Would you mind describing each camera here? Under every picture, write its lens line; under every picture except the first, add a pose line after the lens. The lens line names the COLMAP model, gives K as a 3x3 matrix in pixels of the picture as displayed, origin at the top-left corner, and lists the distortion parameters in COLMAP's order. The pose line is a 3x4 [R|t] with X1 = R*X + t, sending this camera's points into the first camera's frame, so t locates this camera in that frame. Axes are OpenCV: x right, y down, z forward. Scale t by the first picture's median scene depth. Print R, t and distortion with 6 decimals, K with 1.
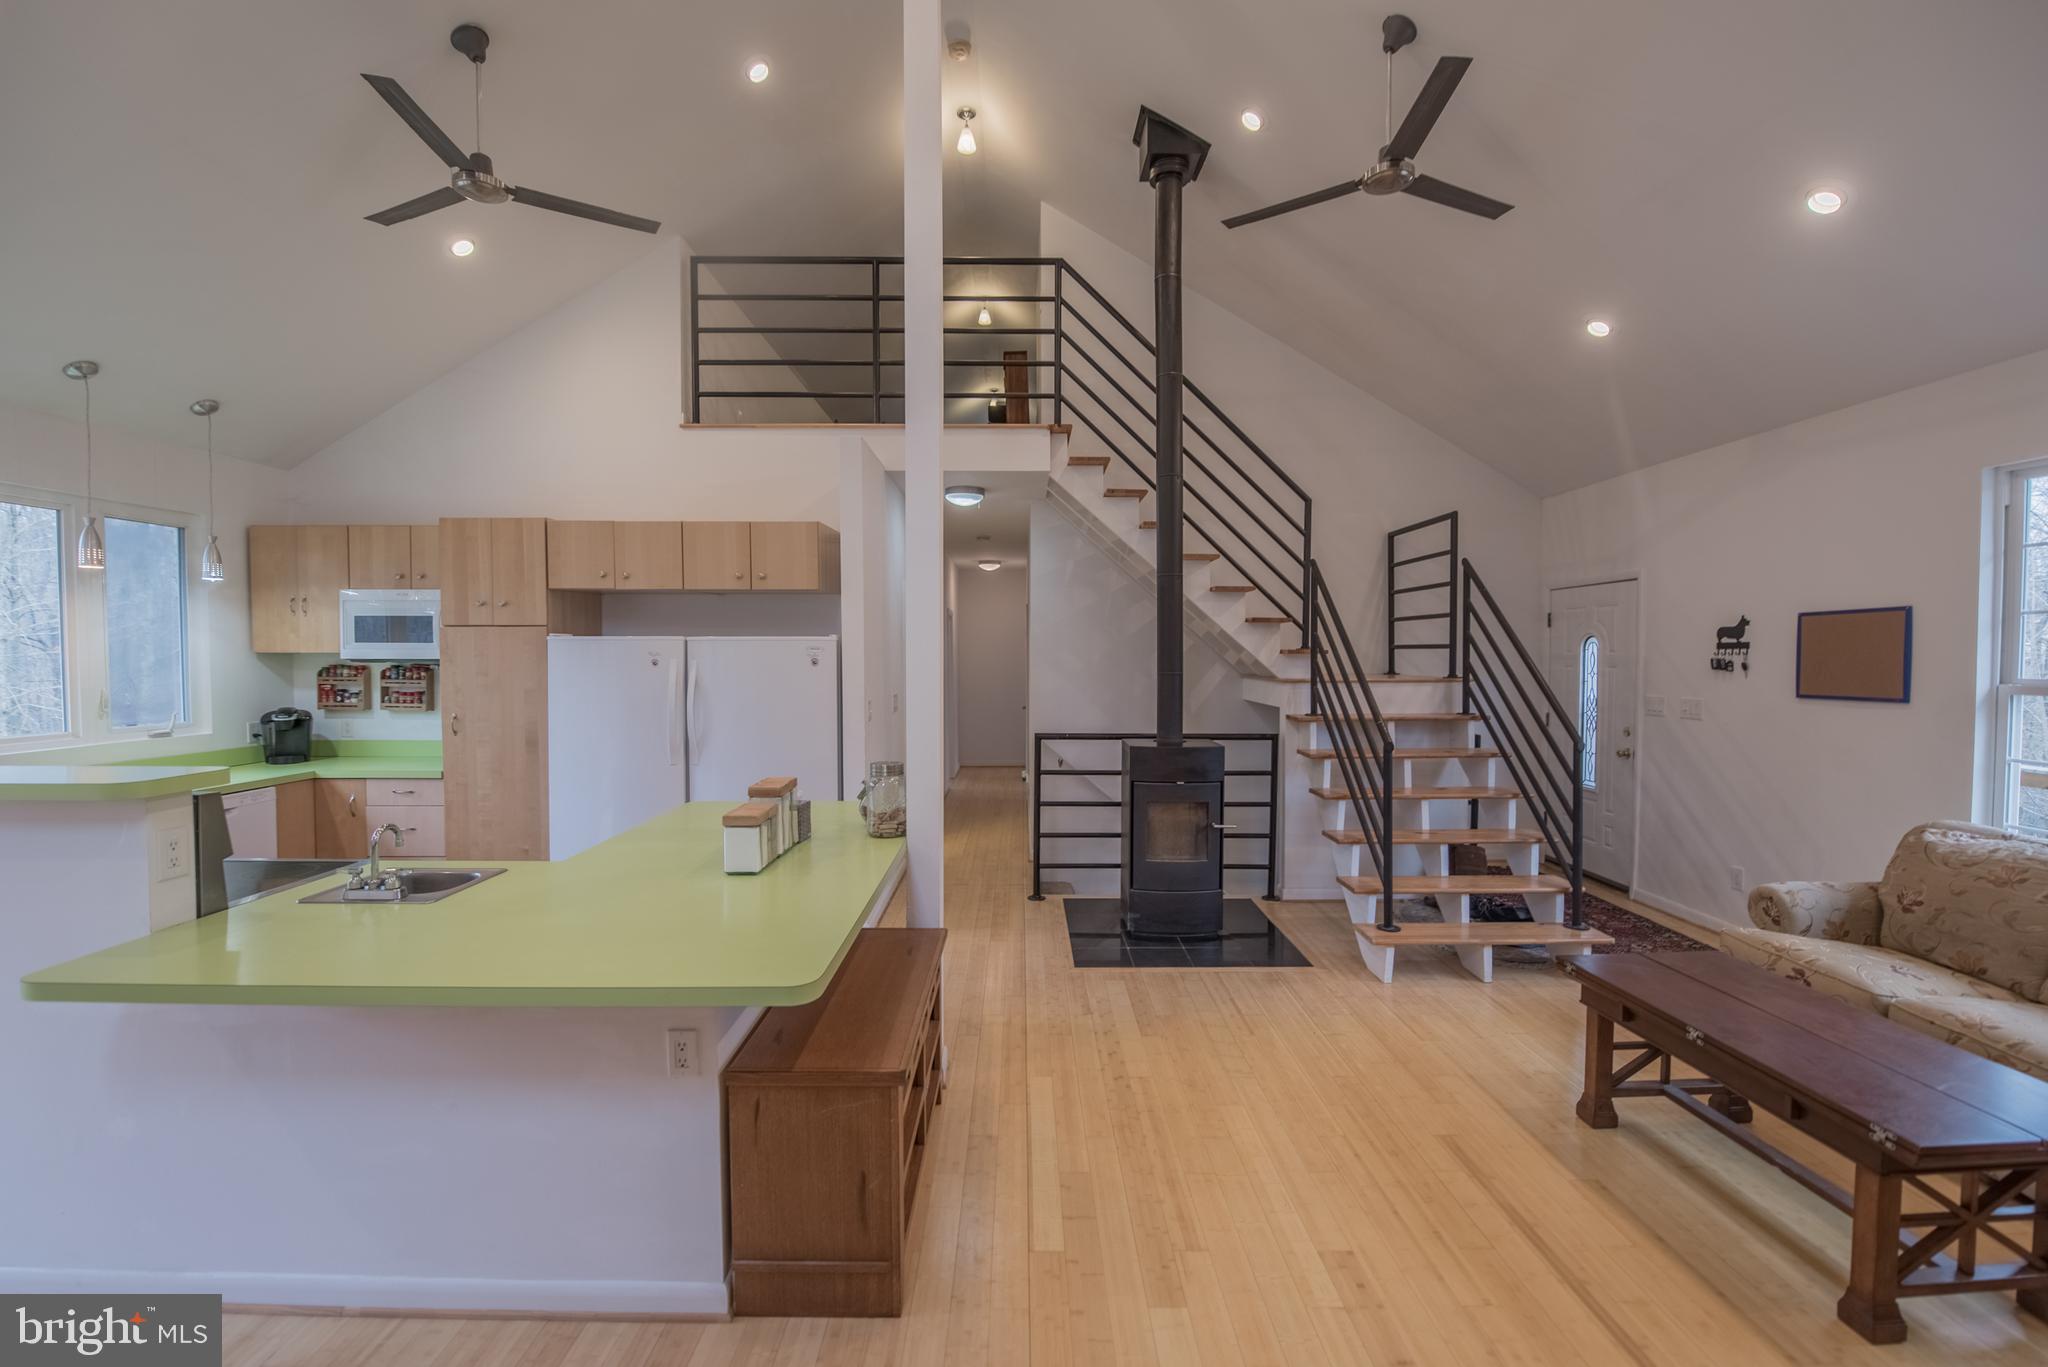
lens RADIAL K [[861.2, 0, 1018.7], [0, 861.2, 689.1], [0, 0, 1]] dist [-0.017629, -0.001647]
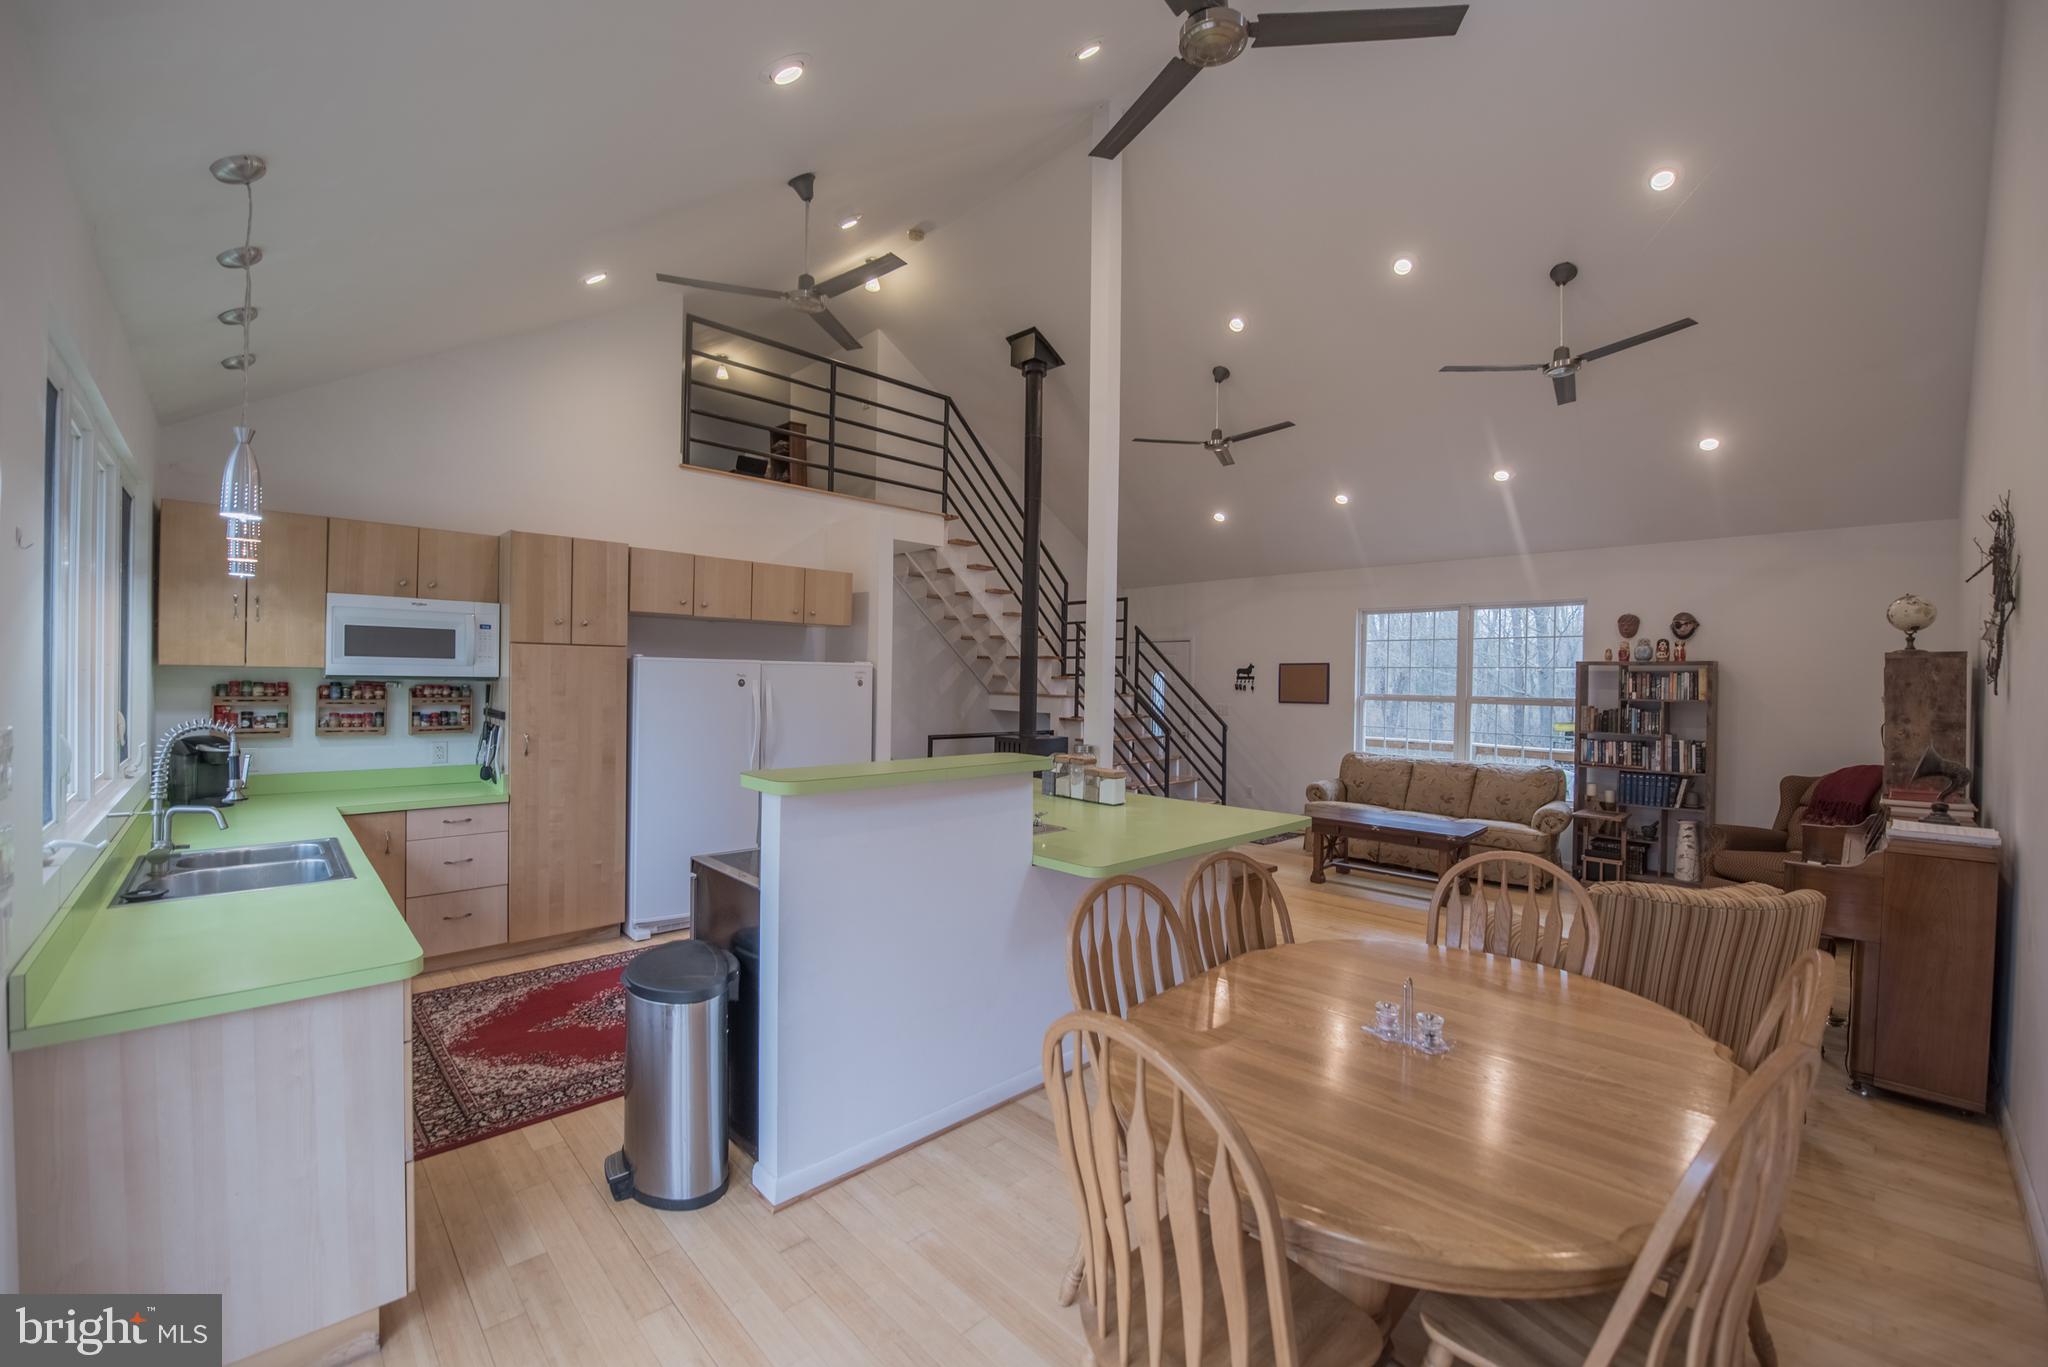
lens RADIAL K [[831.8, 0, 1013.1], [0, 831.8, 689.1], [0, 0, 1]] dist [-0.015864, -0.001532]
pose [[0.726013, 0.001567, 0.687679, -0.871452], [0.013070, 0.999785, -0.016077, 0.000590], [-0.687556, 0.020660, 0.725837, -0.056790]]
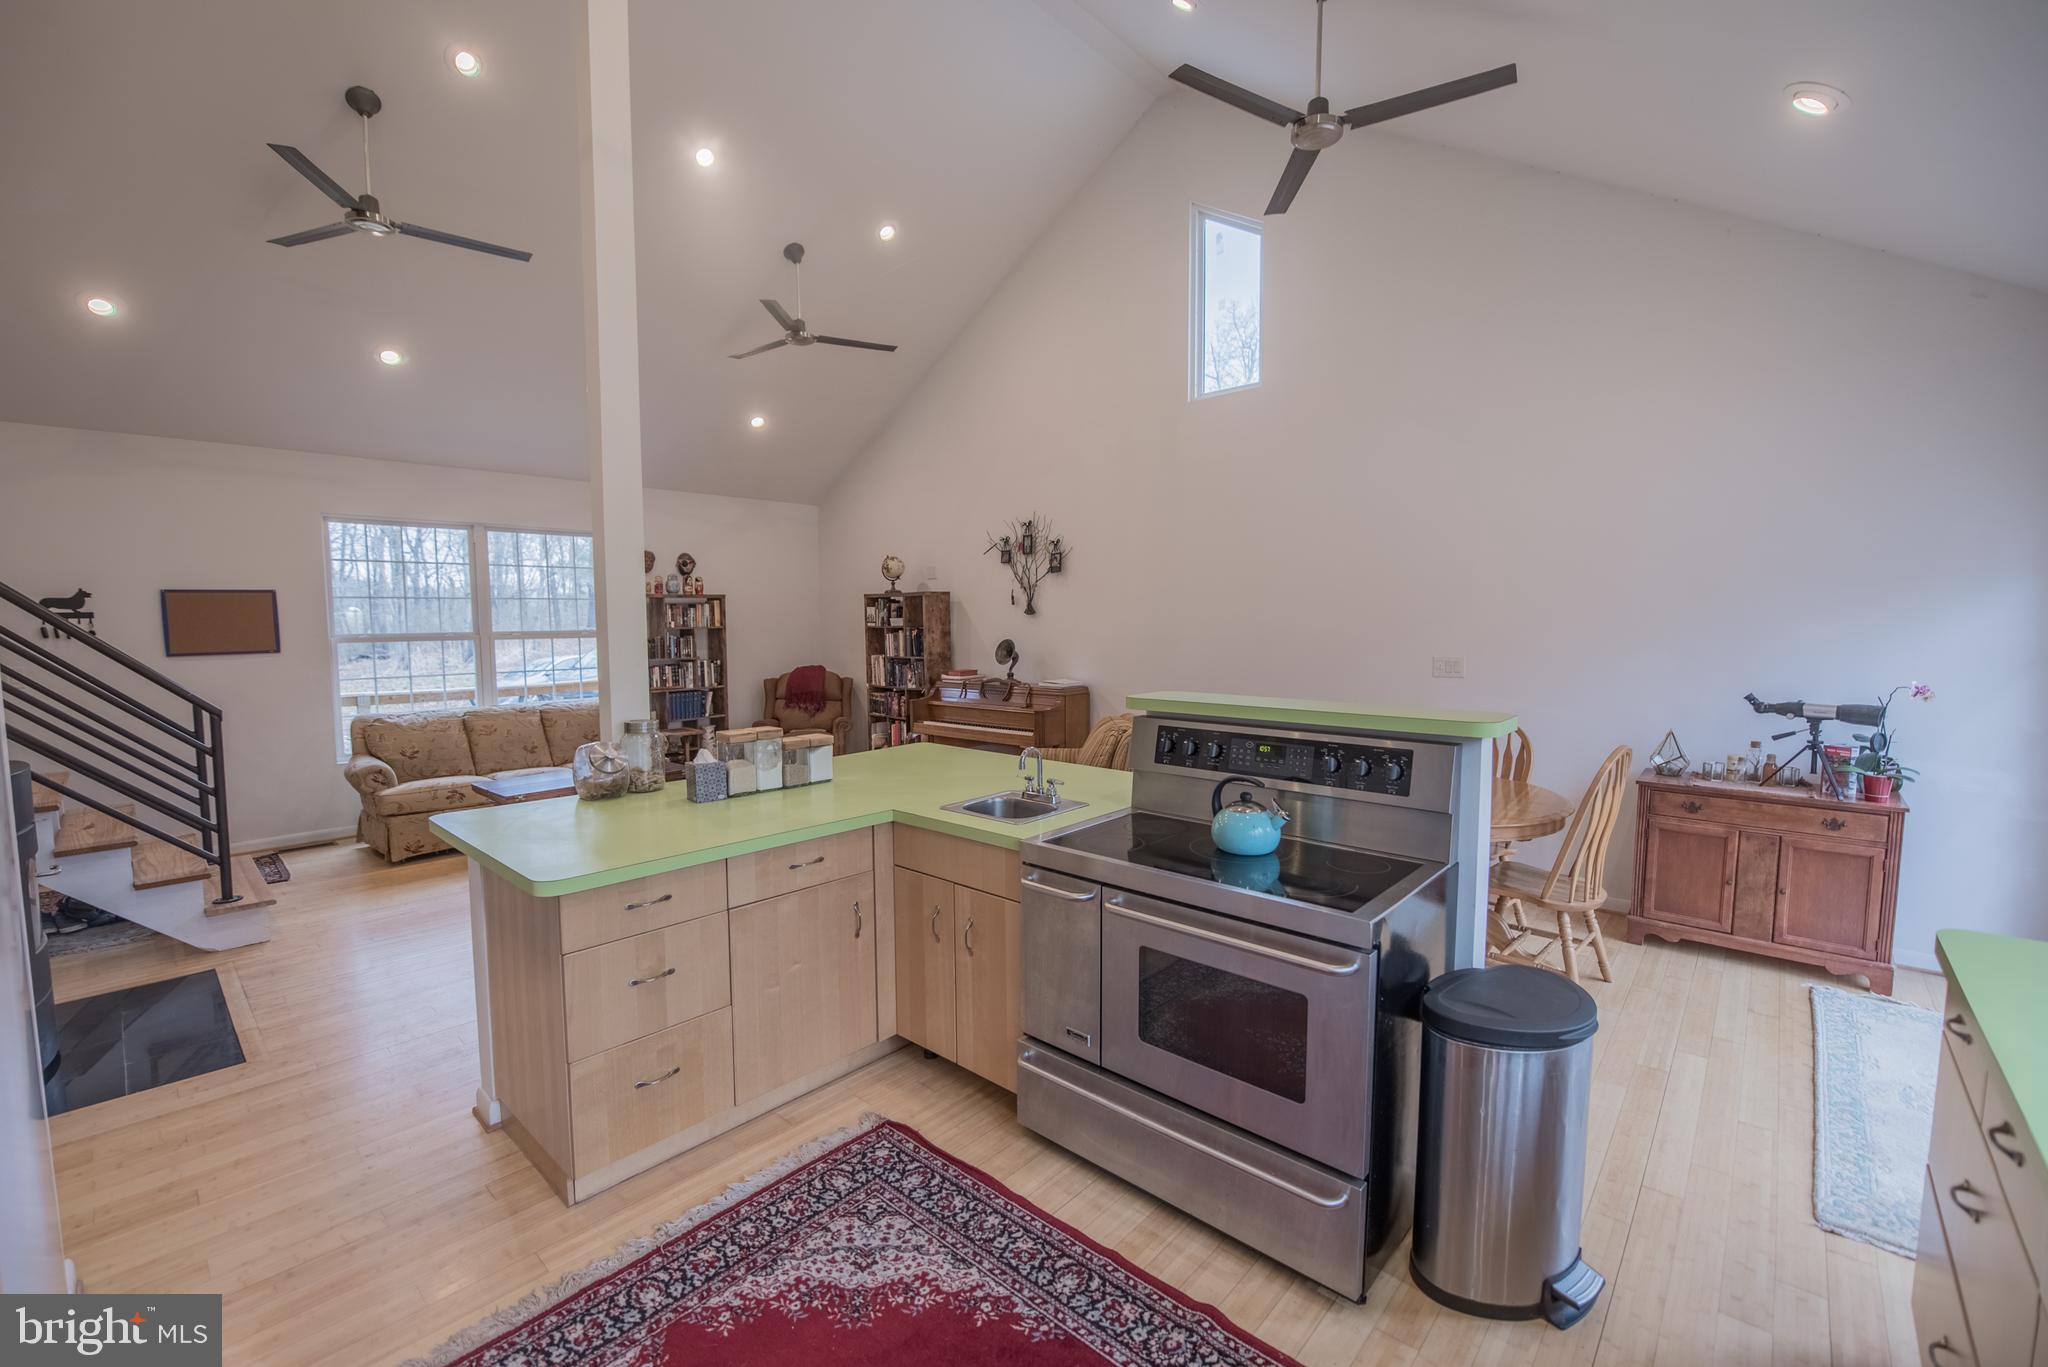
lens RADIAL K [[831.8, 0, 1035.2], [0, 831.8, 685.9], [0, 0, 1]] dist [-0.015864, -0.001532]
pose [[-0.749244, -0.049409, 0.660449, -0.736499], [0.034407, 0.992963, 0.113318, -0.033813], [-0.661400, 0.107627, -0.742271, 0.895279]]
